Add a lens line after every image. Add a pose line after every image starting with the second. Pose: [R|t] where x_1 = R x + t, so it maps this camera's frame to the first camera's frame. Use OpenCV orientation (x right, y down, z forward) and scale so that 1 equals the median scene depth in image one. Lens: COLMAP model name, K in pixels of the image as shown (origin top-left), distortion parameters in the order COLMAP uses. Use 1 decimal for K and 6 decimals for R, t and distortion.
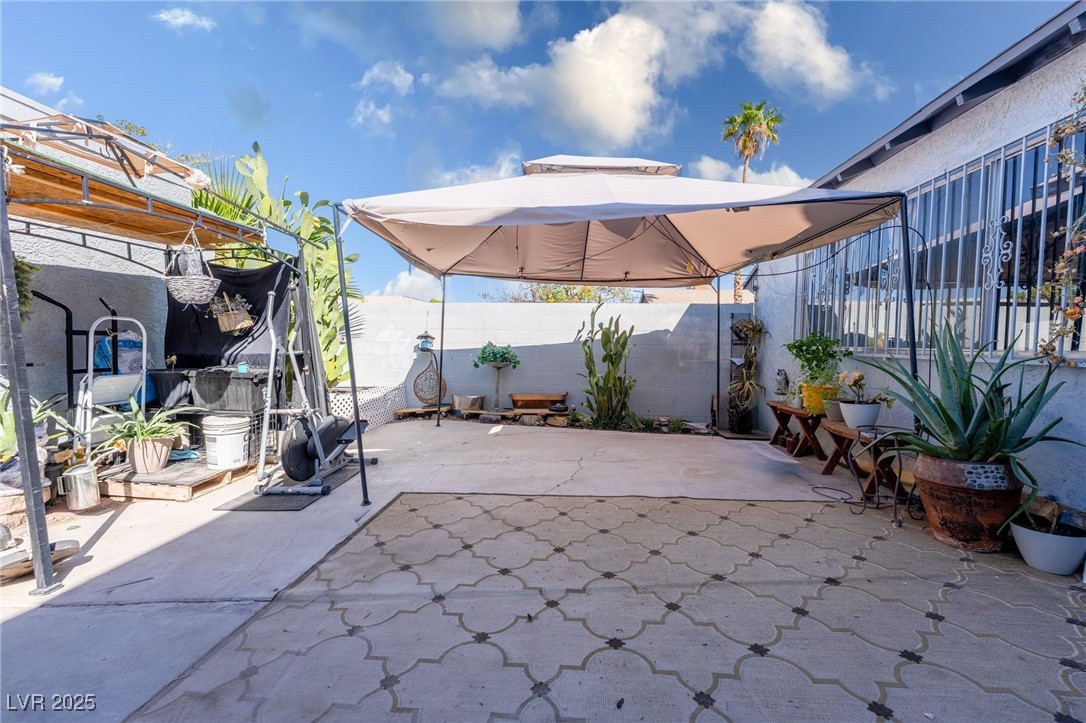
lens RADIAL K [[446.8, 0, 538.3], [0, 446.8, 357.1], [0, 0, 1]] dist [0.000355, -0.000034]
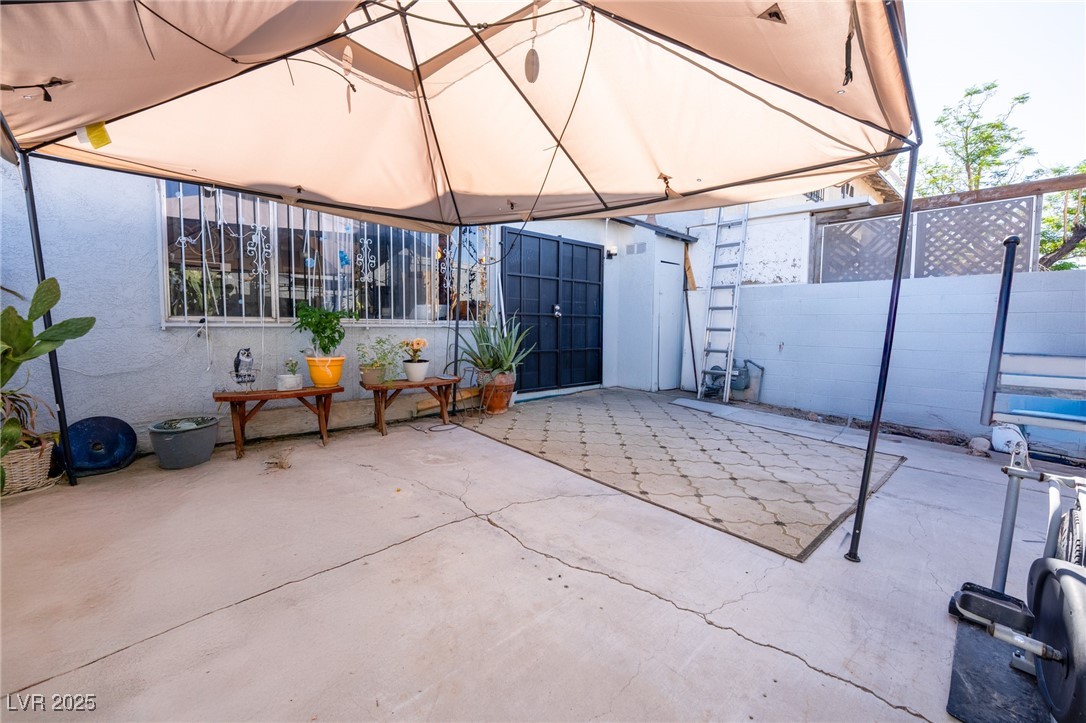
lens RADIAL K [[440.5, 0, 542.1], [0, 440.5, 359.2], [0, 0, 1]] dist [-0.027620, 0.000428]
pose [[-0.733443, -0.079205, 0.675121, -0.450311], [-0.000684, 0.993274, 0.115788, -0.057238], [-0.679751, 0.084462, -0.728564, 1.757128]]
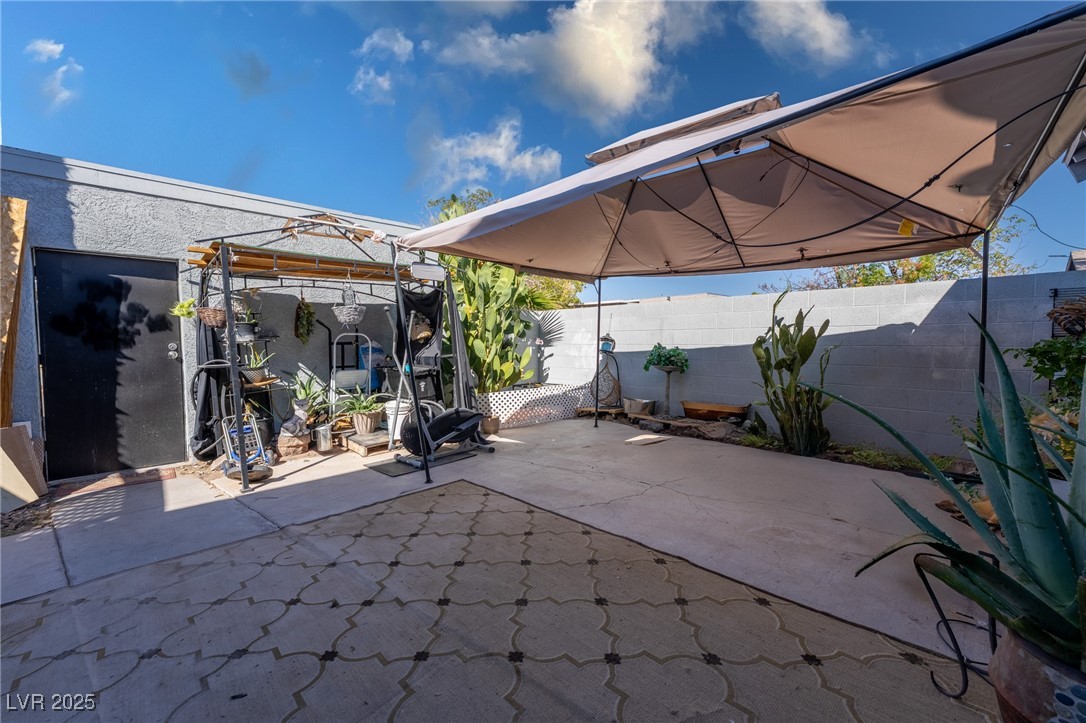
lens RADIAL K [[434.9, 0, 536.5], [0, 434.9, 359.3], [0, 0, 1]] dist [-0.001264, -0.000419]
pose [[0.753607, 0.013851, -0.657179, 0.599951], [-0.005791, 0.999879, 0.014432, -0.025590], [0.657300, -0.007070, 0.753596, 0.293969]]
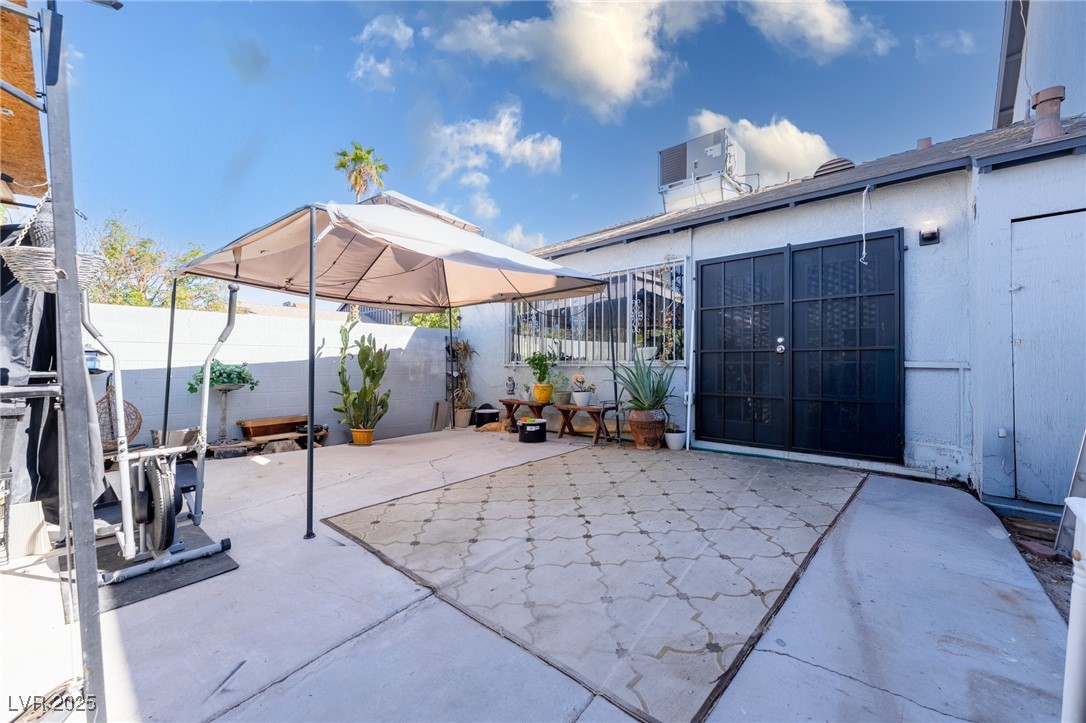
lens RADIAL K [[437.8, 0, 546.1], [0, 437.8, 361.8], [0, 0, 1]] dist [-0.003165, -0.000202]
pose [[0.593096, -0.006215, 0.805108, -0.790166], [0.034442, 0.999251, -0.017659, 0.010231], [-0.804395, 0.038204, 0.592866, 0.084335]]
